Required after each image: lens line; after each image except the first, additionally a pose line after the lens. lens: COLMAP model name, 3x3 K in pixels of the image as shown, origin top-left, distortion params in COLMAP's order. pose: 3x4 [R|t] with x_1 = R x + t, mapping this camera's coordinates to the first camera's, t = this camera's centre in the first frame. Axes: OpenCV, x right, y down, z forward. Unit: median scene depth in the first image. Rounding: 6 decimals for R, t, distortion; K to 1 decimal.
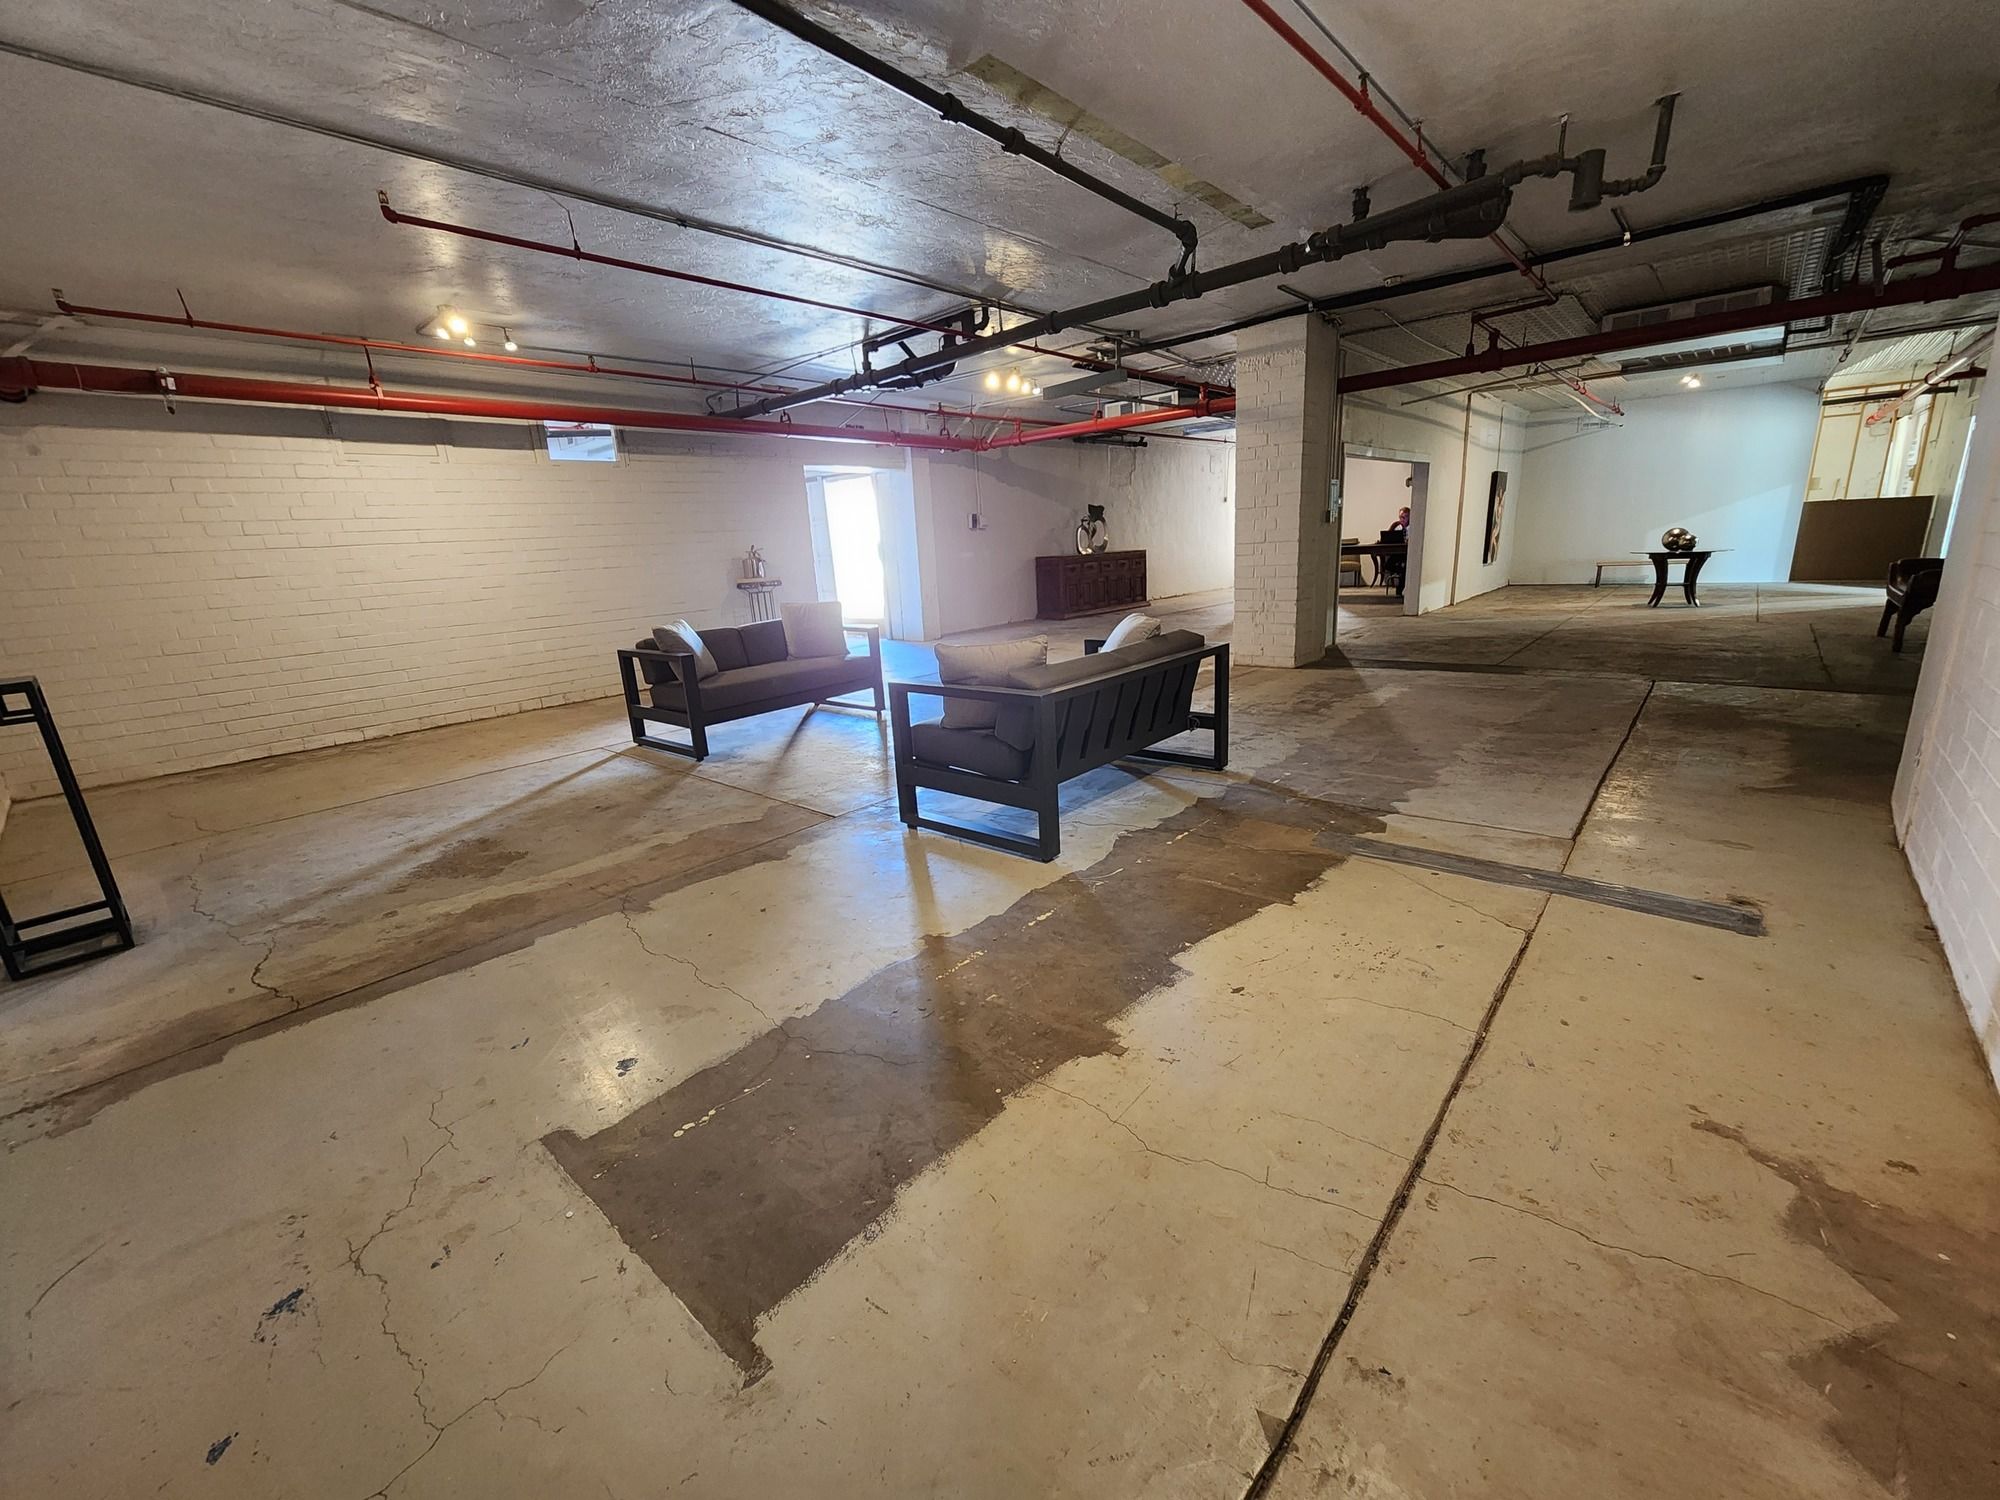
lens RADIAL K [[814.3, 0, 1004.3], [0, 814.3, 760.9], [0, 0, 1]] dist [-0.012593, 0.005066]
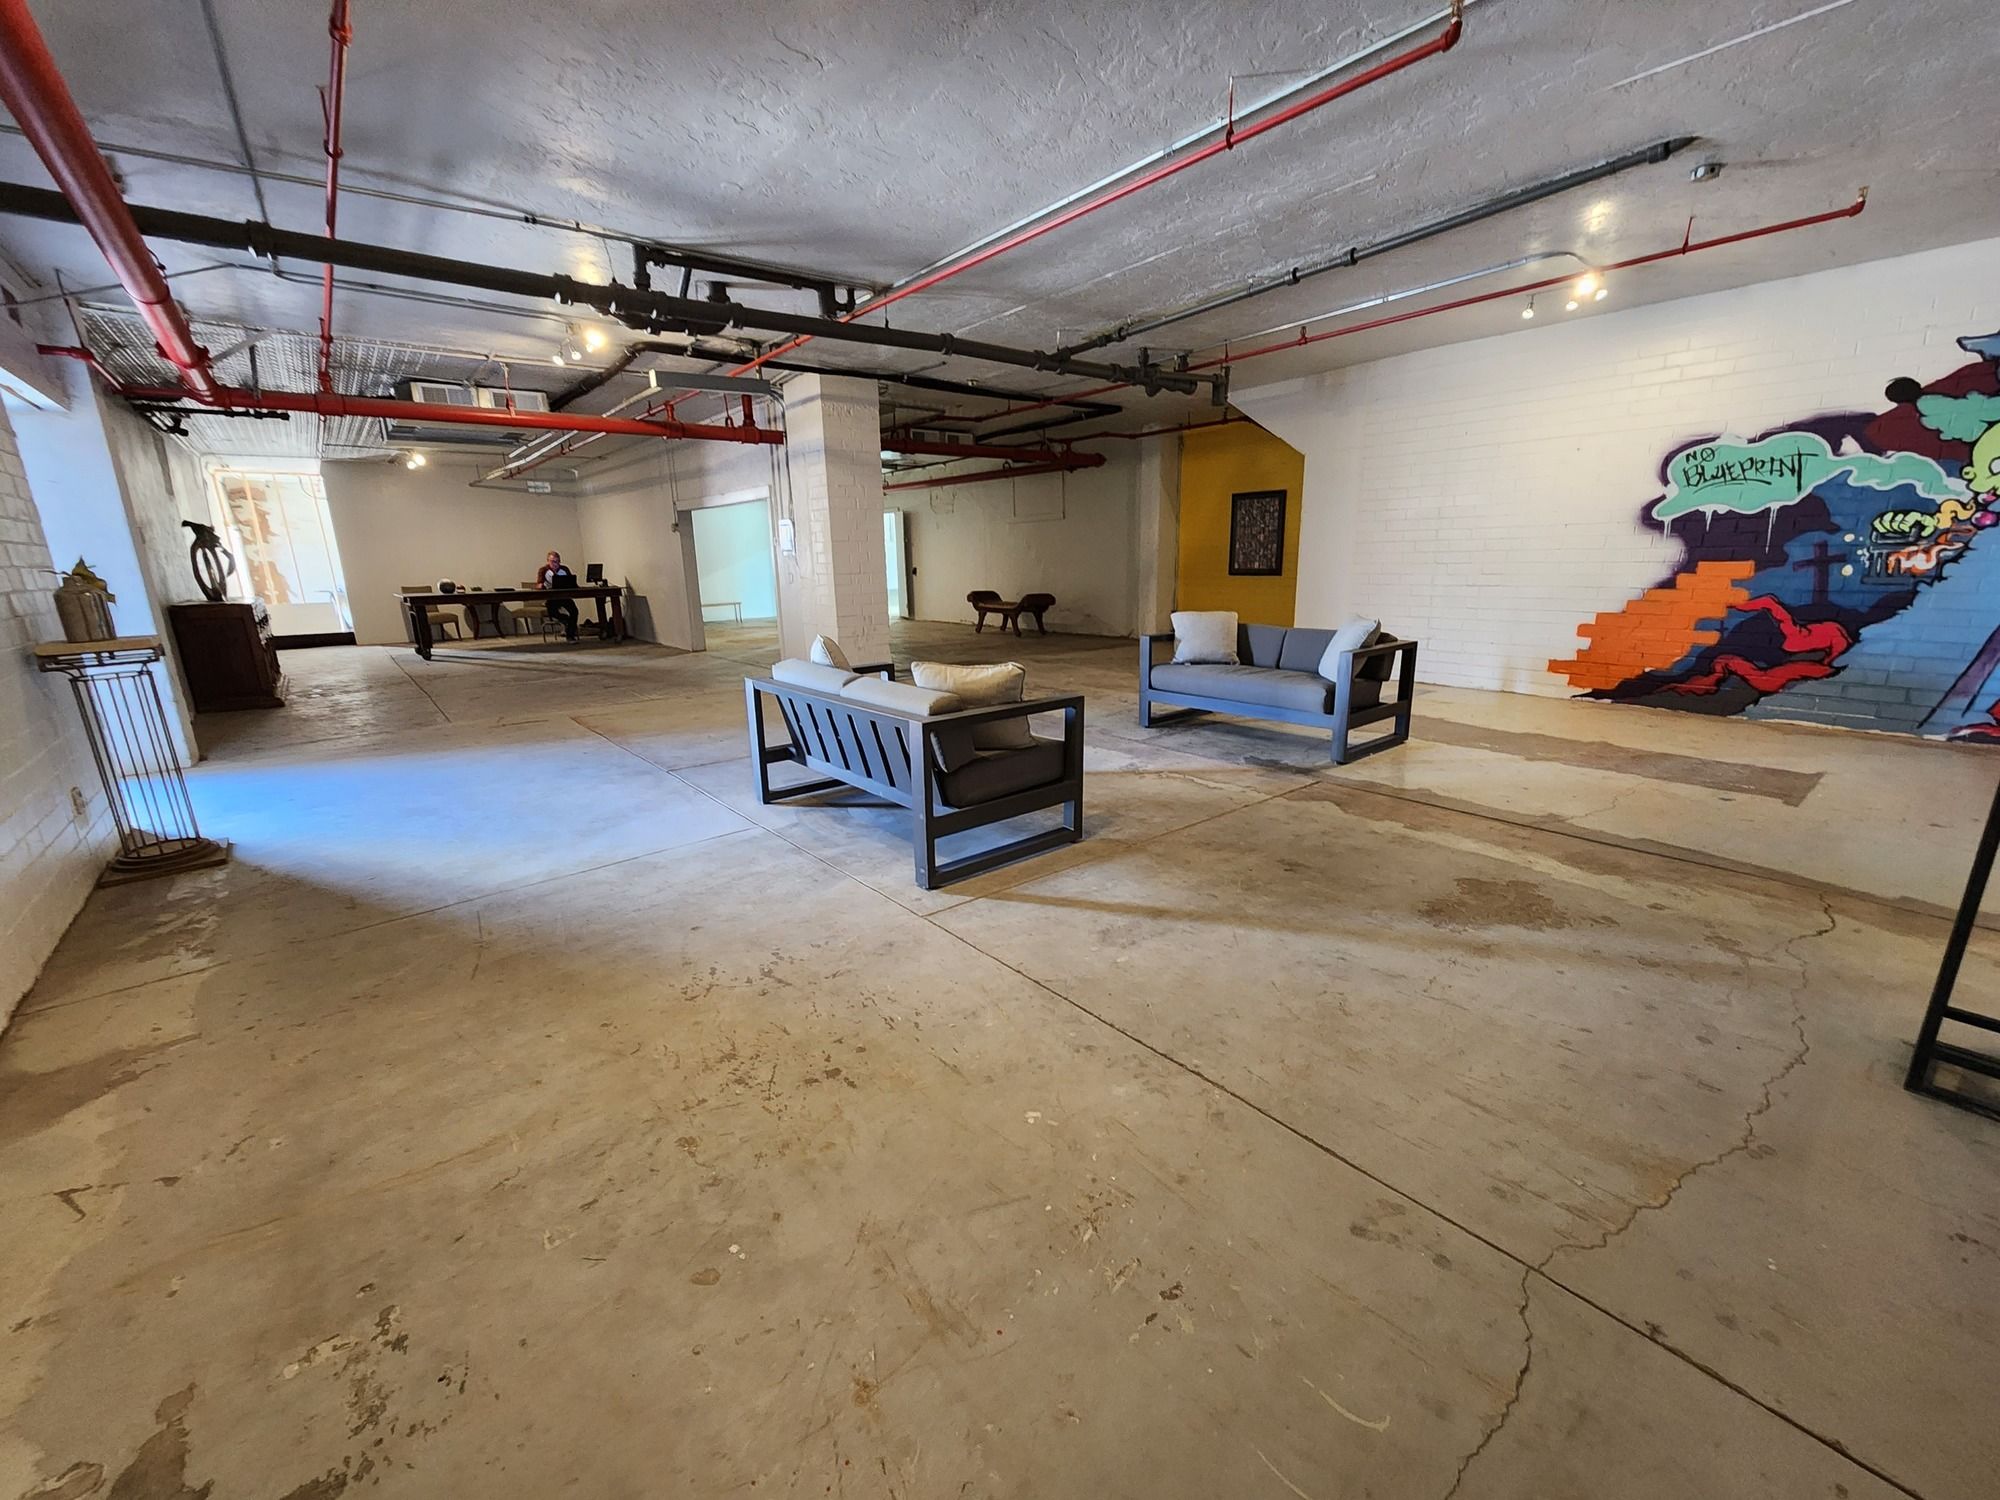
lens RADIAL K [[814.3, 0, 1004.3], [0, 814.3, 760.9], [0, 0, 1]] dist [-0.012593, 0.005066]
pose [[0.168018, -0.193043, 0.966698, -1.465890], [0.265906, 0.953164, 0.144124, -0.257550], [-0.949244, 0.232835, 0.211481, 1.233182]]
